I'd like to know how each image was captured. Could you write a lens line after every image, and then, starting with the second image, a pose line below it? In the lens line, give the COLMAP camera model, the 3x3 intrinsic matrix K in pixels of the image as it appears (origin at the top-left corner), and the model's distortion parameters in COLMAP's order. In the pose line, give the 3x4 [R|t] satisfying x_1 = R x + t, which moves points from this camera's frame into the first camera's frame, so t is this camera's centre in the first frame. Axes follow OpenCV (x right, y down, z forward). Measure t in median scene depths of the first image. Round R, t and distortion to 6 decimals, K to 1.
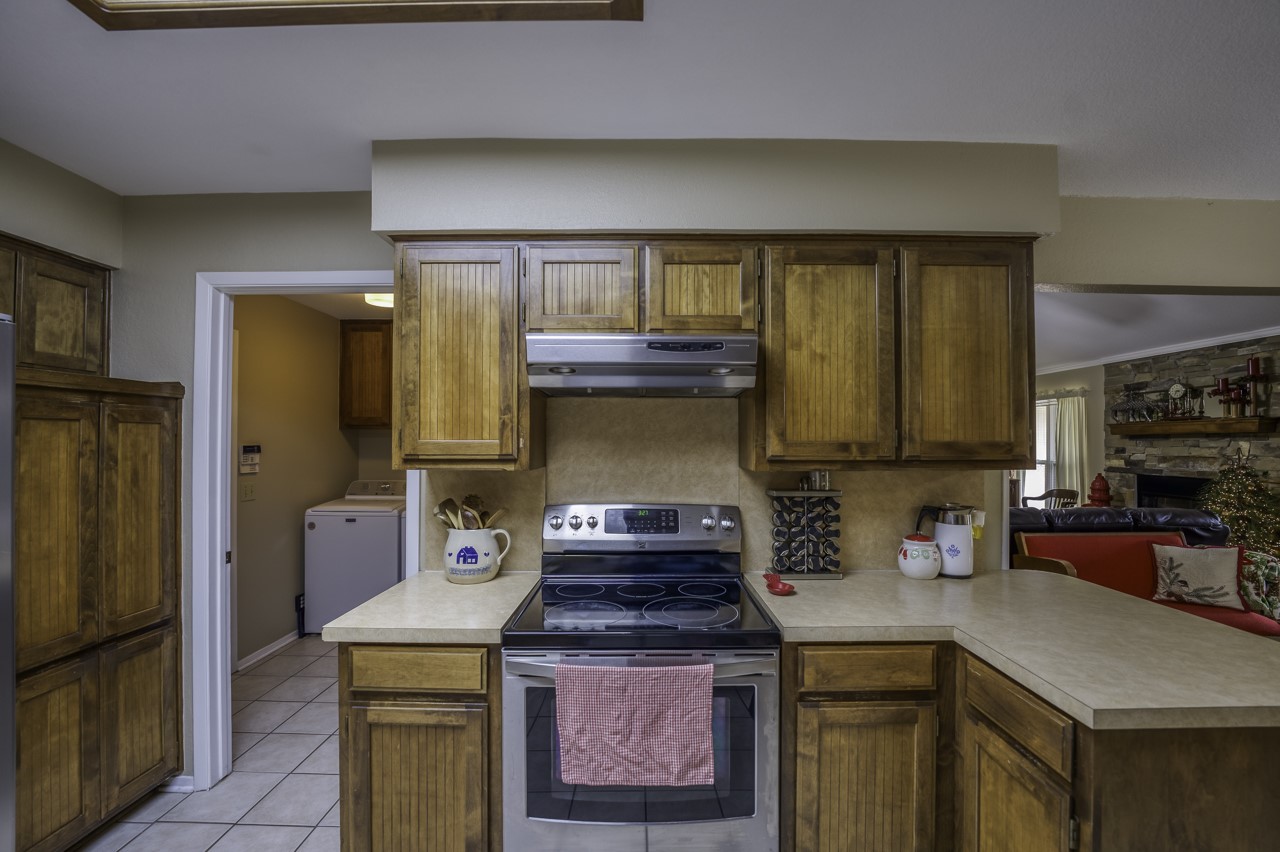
lens RADIAL K [[521.4, 0, 646.4], [0, 521.4, 435.7], [0, 0, 1]] dist [-0.023156, 0.000119]
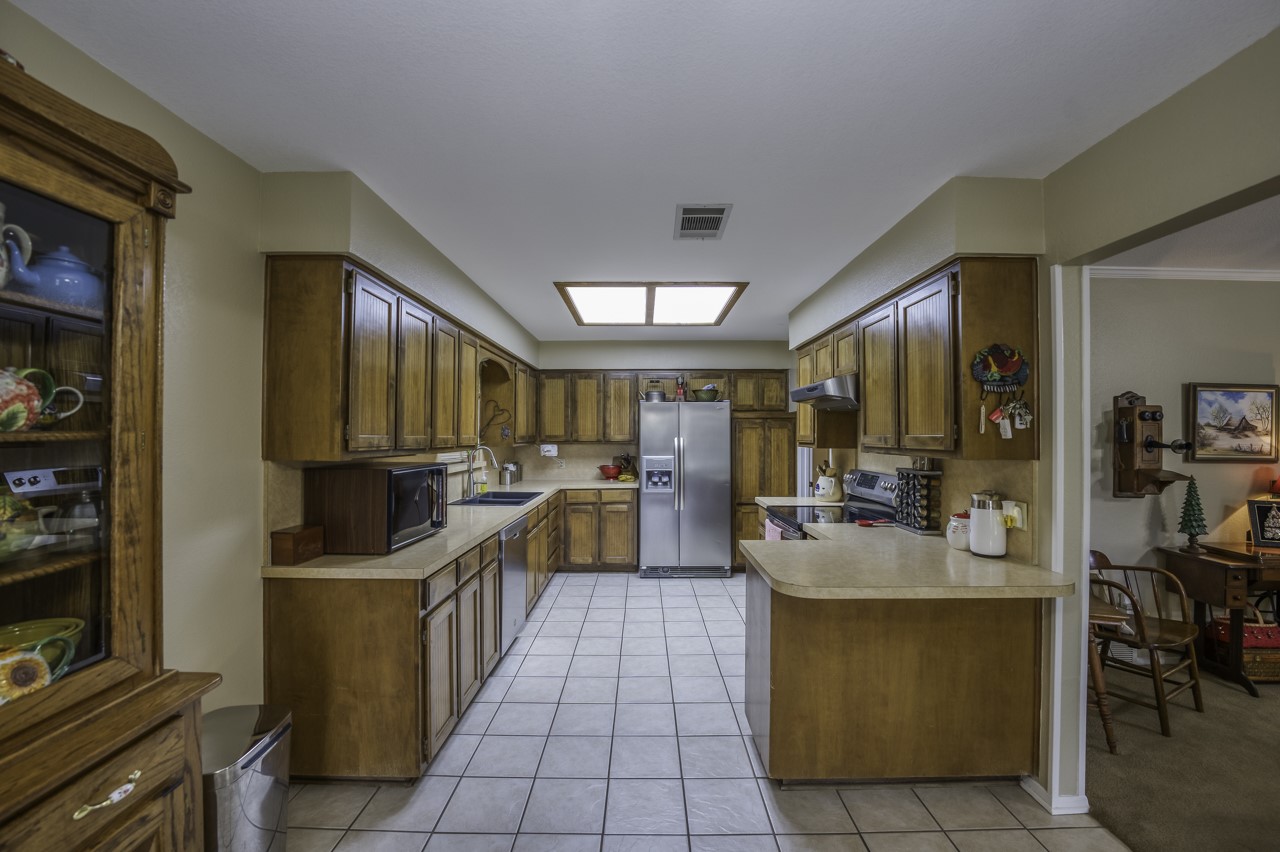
lens RADIAL K [[521.4, 0, 646.2], [0, 521.4, 429.2], [0, 0, 1]] dist [-0.023156, 0.000119]
pose [[0.003068, -0.010227, -0.999943, 1.726821], [0.012264, 0.999873, -0.010189, 0.000501], [0.999920, -0.012232, 0.003193, 0.266046]]
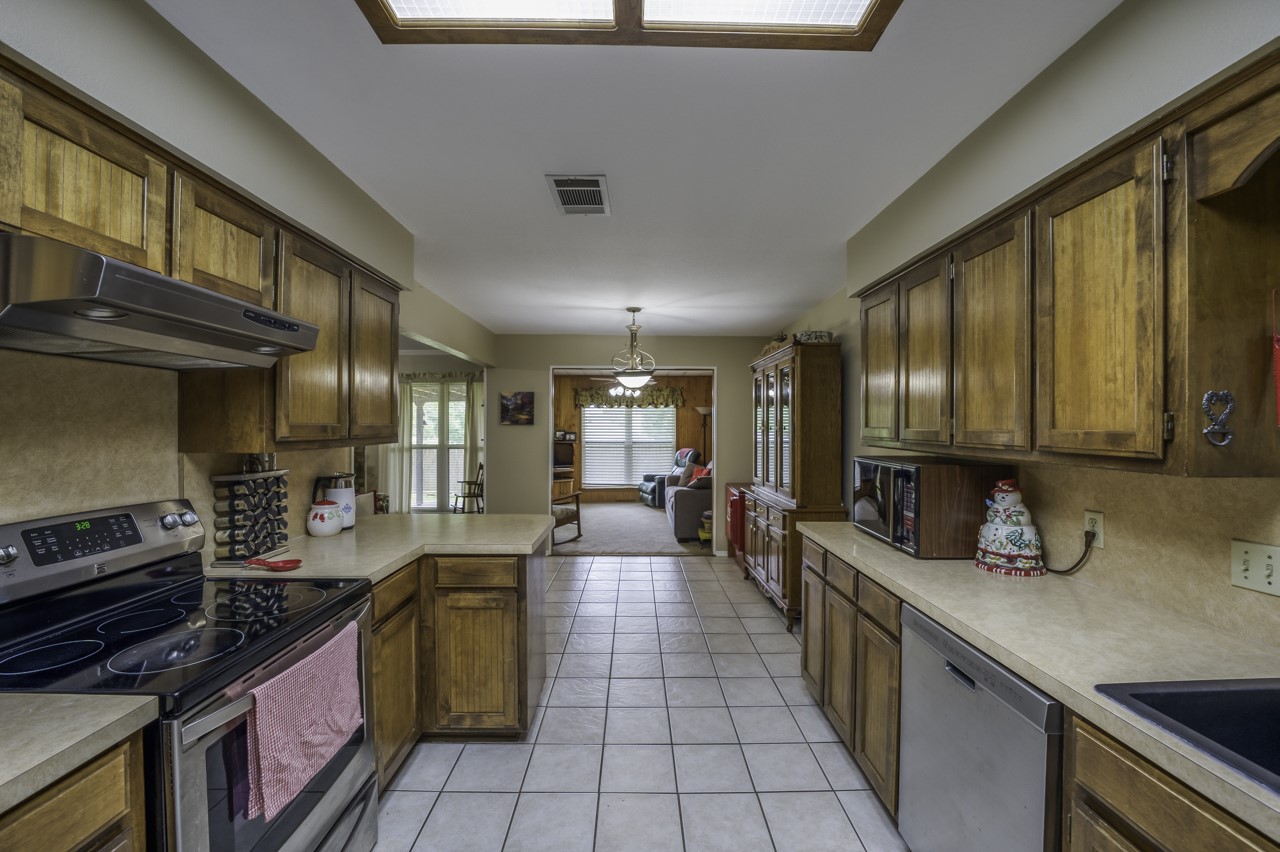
lens RADIAL K [[521.4, 0, 643.9], [0, 521.4, 427.6], [0, 0, 1]] dist [-0.023156, 0.000119]
pose [[-0.015918, -0.004159, 0.999865, -0.703971], [-0.018049, 0.999830, 0.003872, 0.001872], [-0.999710, -0.017984, -0.015990, 0.275444]]
